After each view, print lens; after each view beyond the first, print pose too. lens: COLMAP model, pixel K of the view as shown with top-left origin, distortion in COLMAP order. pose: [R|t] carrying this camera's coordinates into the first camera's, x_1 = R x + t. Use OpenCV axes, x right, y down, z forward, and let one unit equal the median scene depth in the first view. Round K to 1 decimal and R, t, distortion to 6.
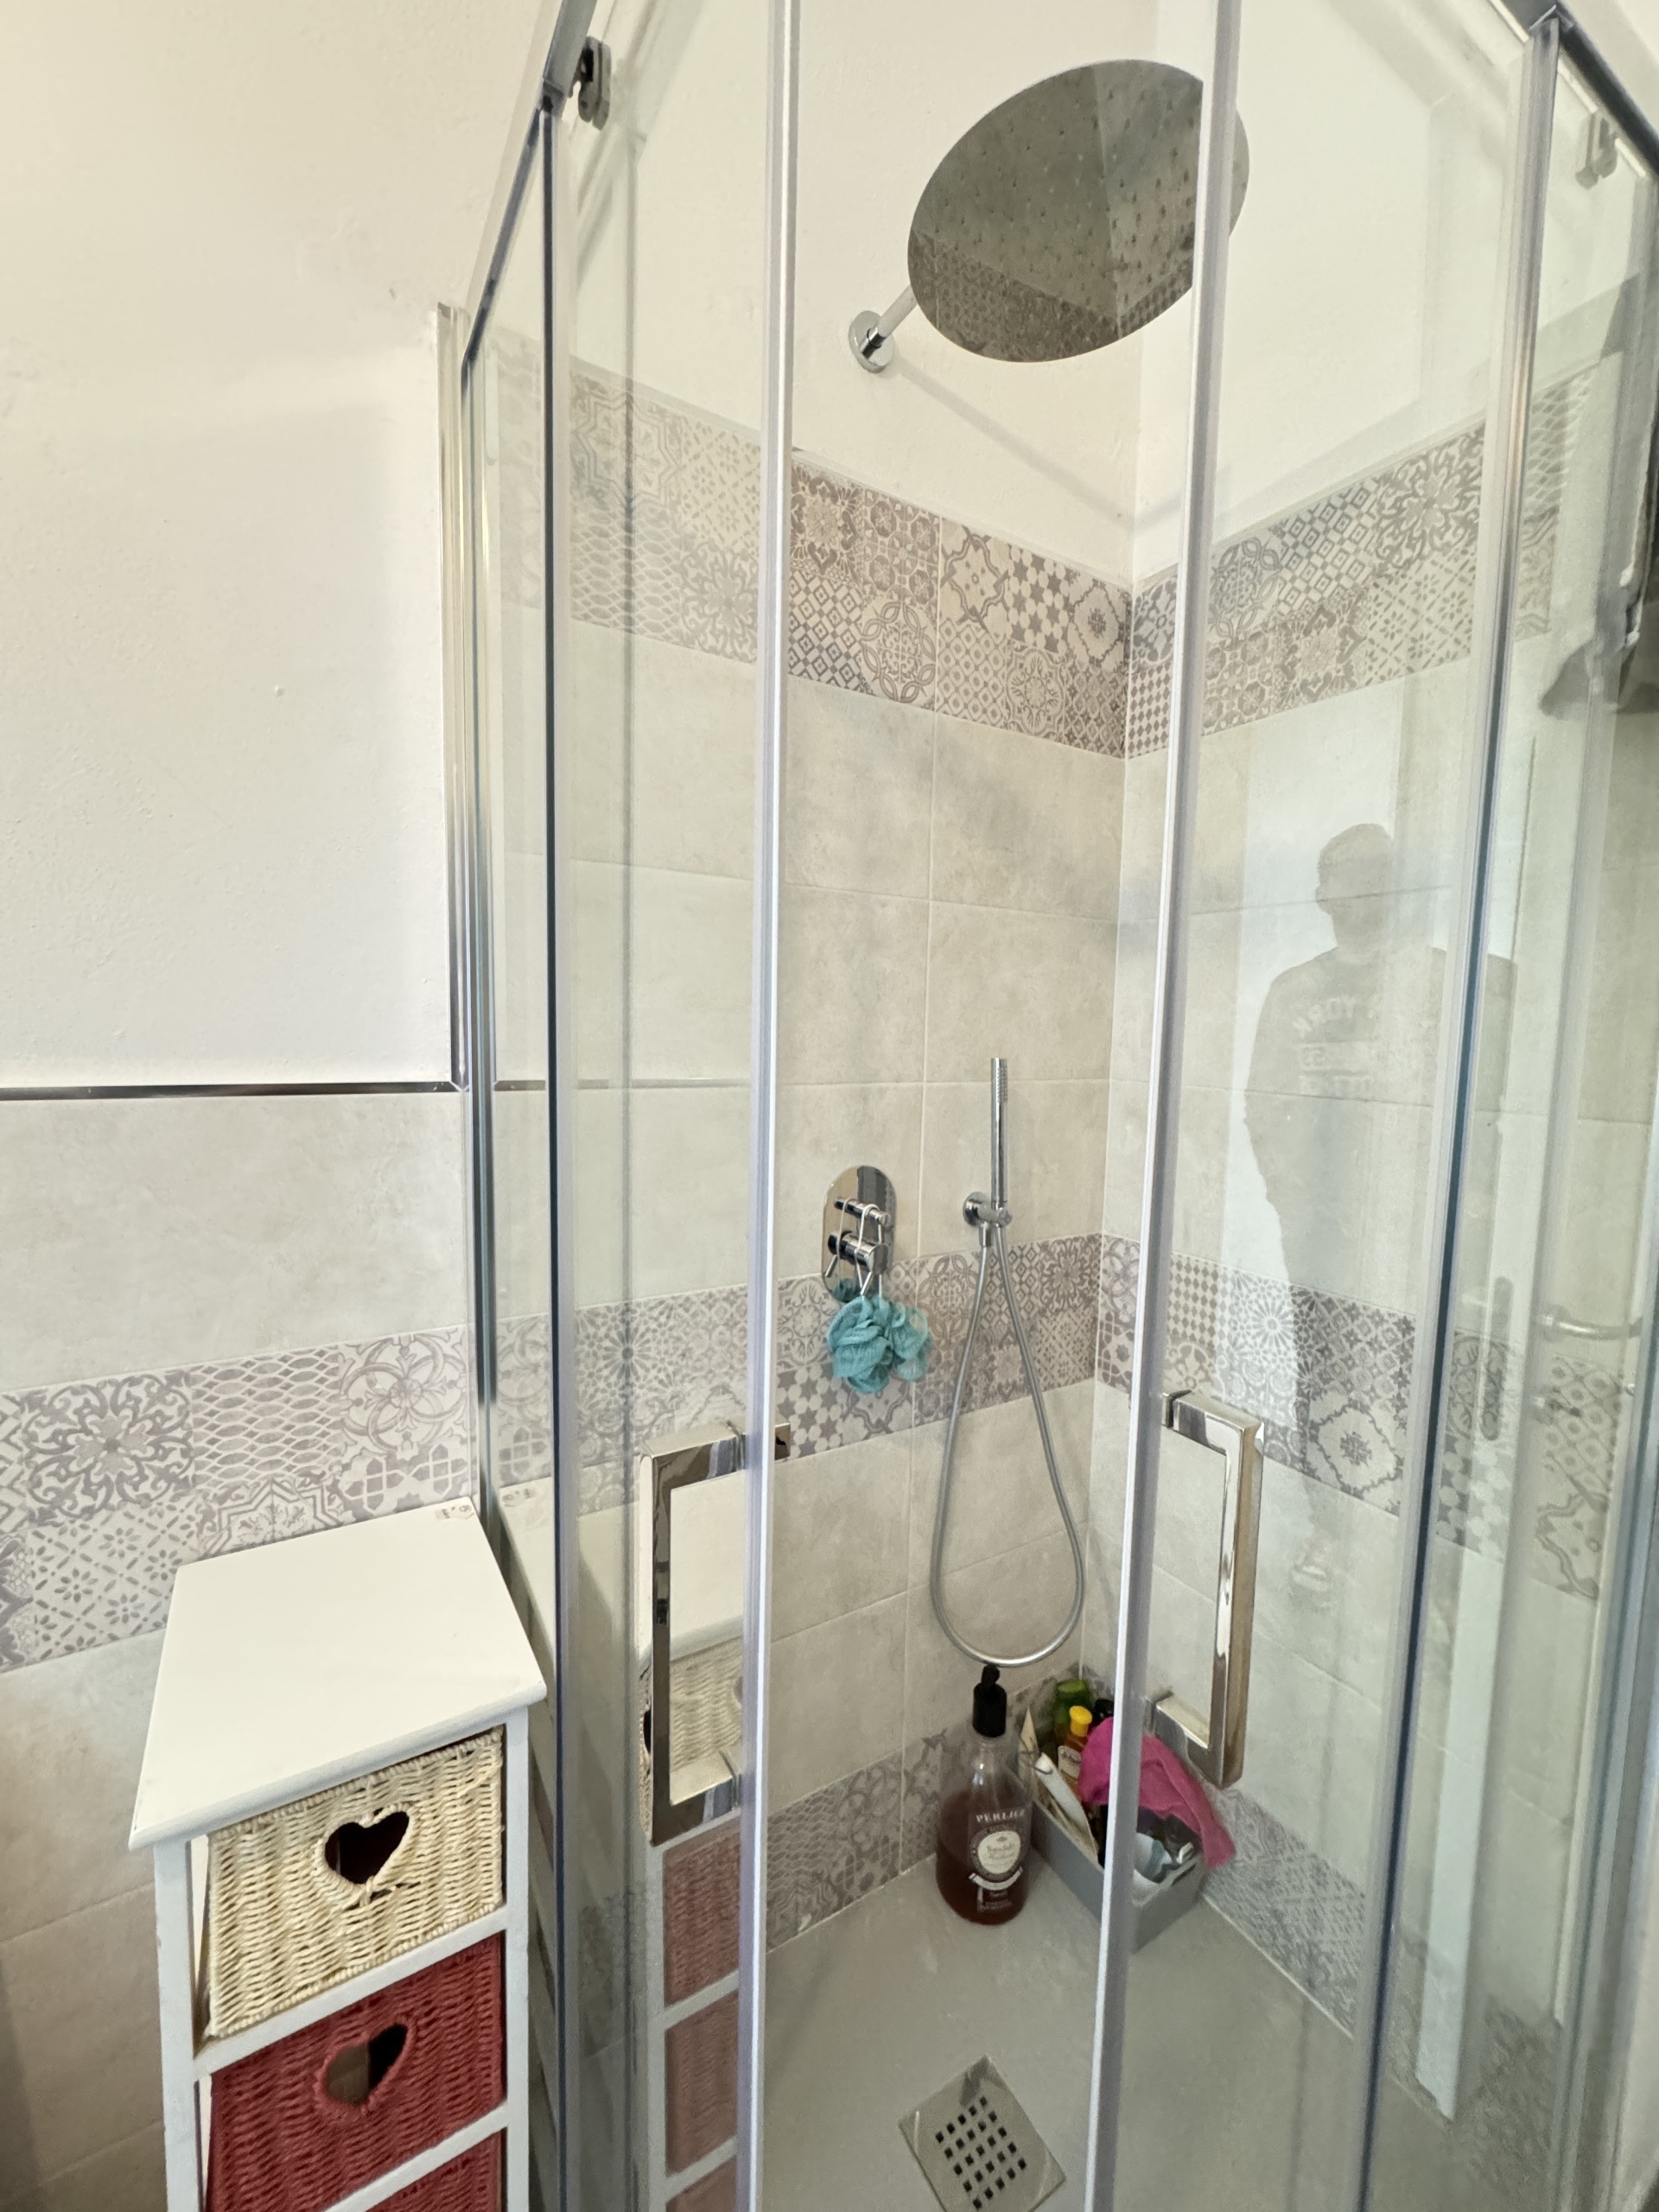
lens RADIAL K [[885.1, 0, 821.9], [0, 885.1, 1108.6], [0, 0, 1]] dist [-0.001174, 0.000416]
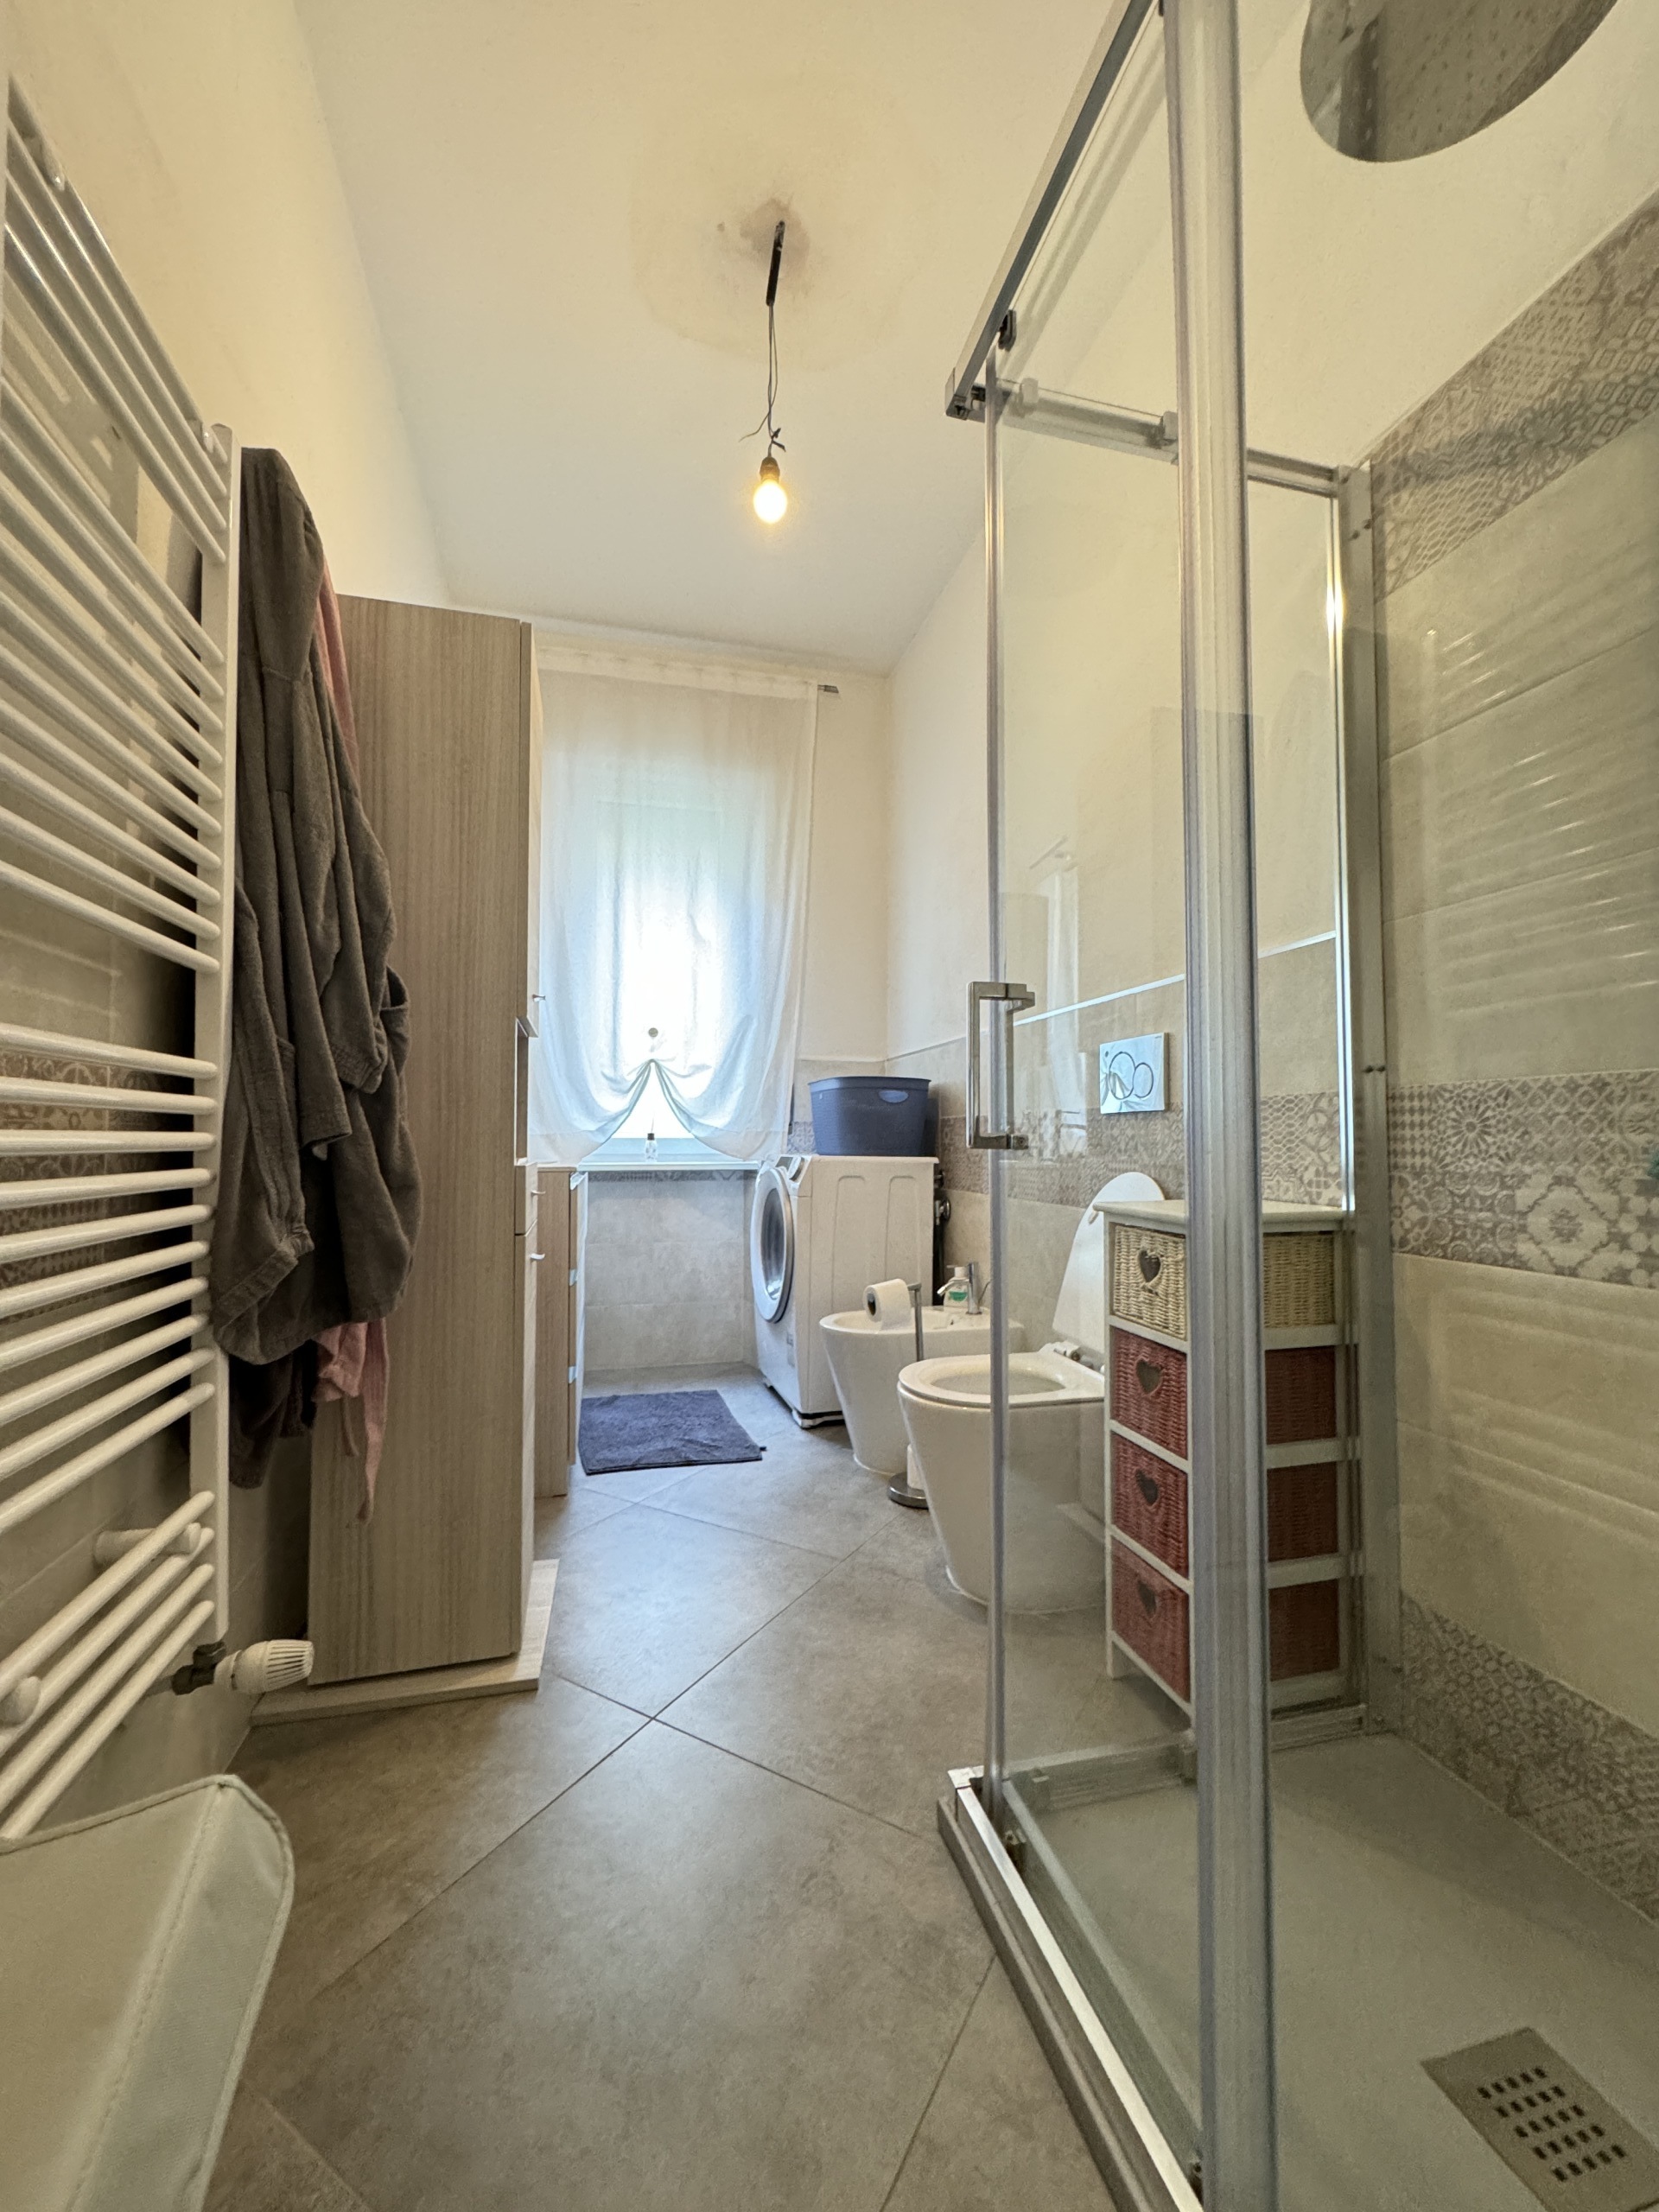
lens RADIAL K [[885.1, 0, 835.0], [0, 885.1, 1108.5], [0, 0, 1]] dist [-0.001174, 0.000416]
pose [[-0.281992, -0.053842, -0.957905, 1.313140], [-0.090826, 0.995438, -0.029214, 0.419506], [0.955108, 0.078764, -0.285595, 0.613481]]
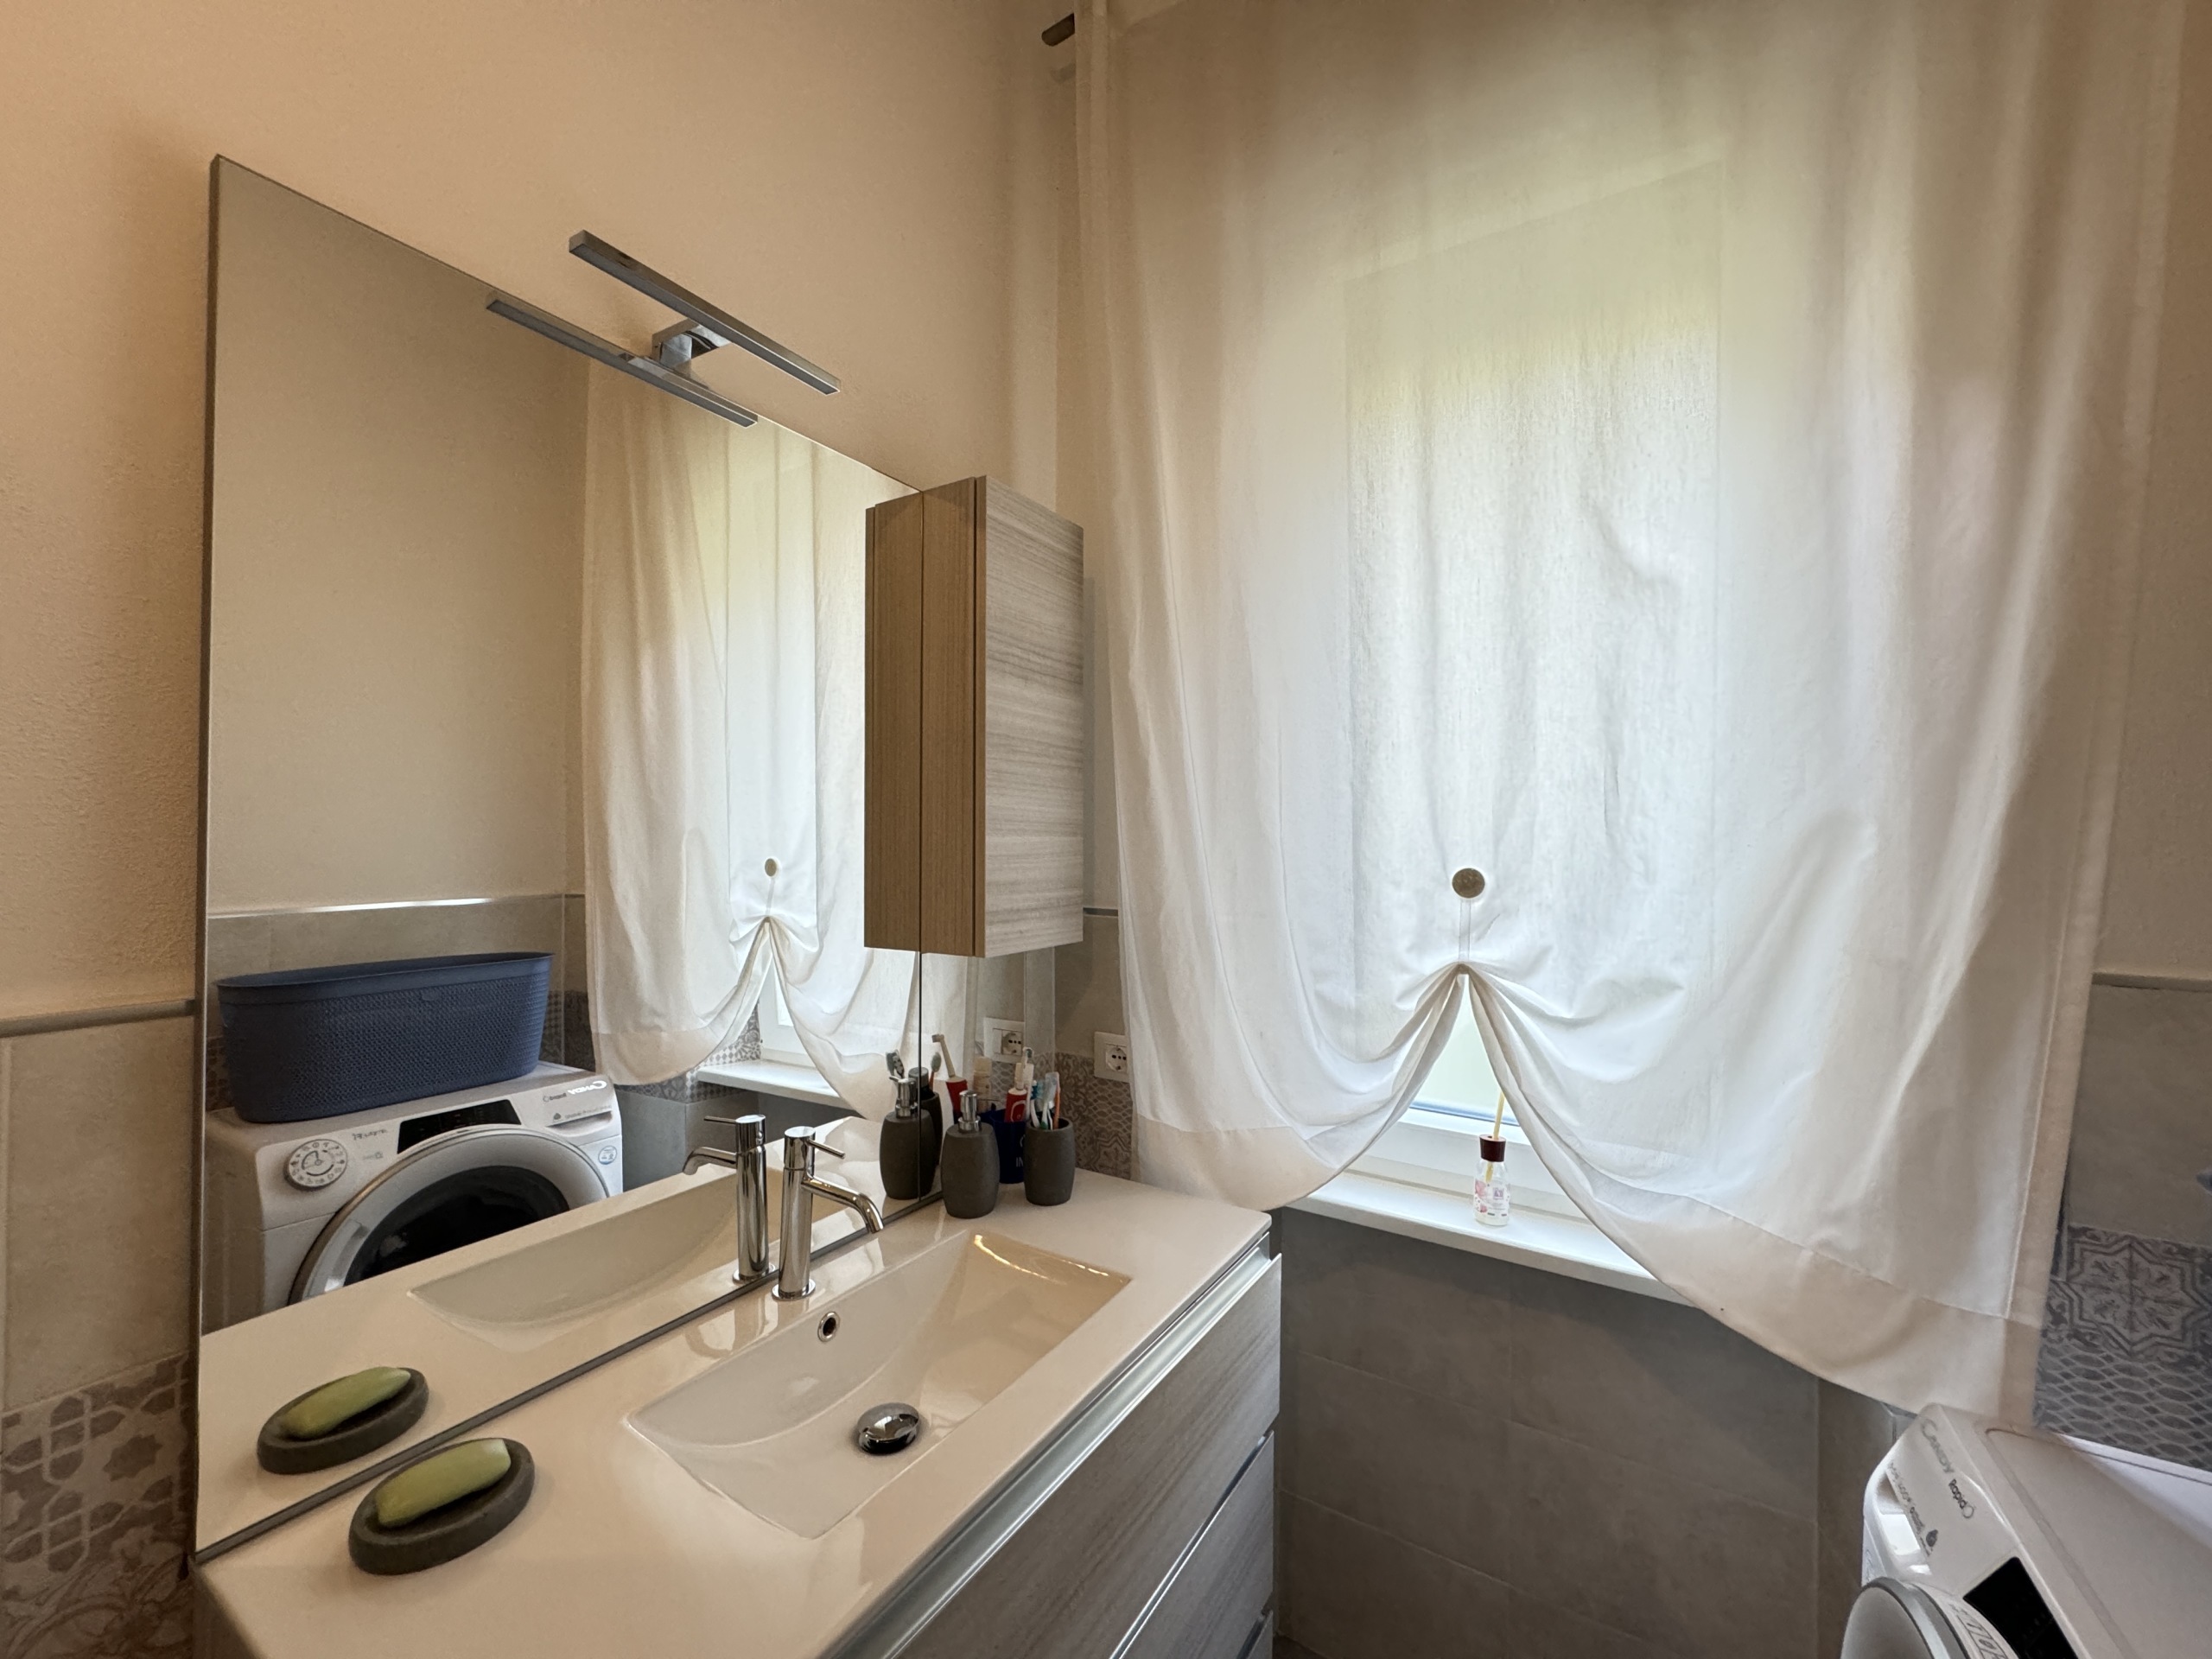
lens RADIAL K [[885.1, 0, 1105.3], [0, 885.1, 836.2], [0, 0, 1]] dist [-0.001174, 0.000416]
pose [[-0.894366, -0.023431, -0.446722, -1.187673], [-0.062072, 0.995467, 0.072060, -0.104488], [0.443009, 0.092177, -0.891766, -0.395876]]
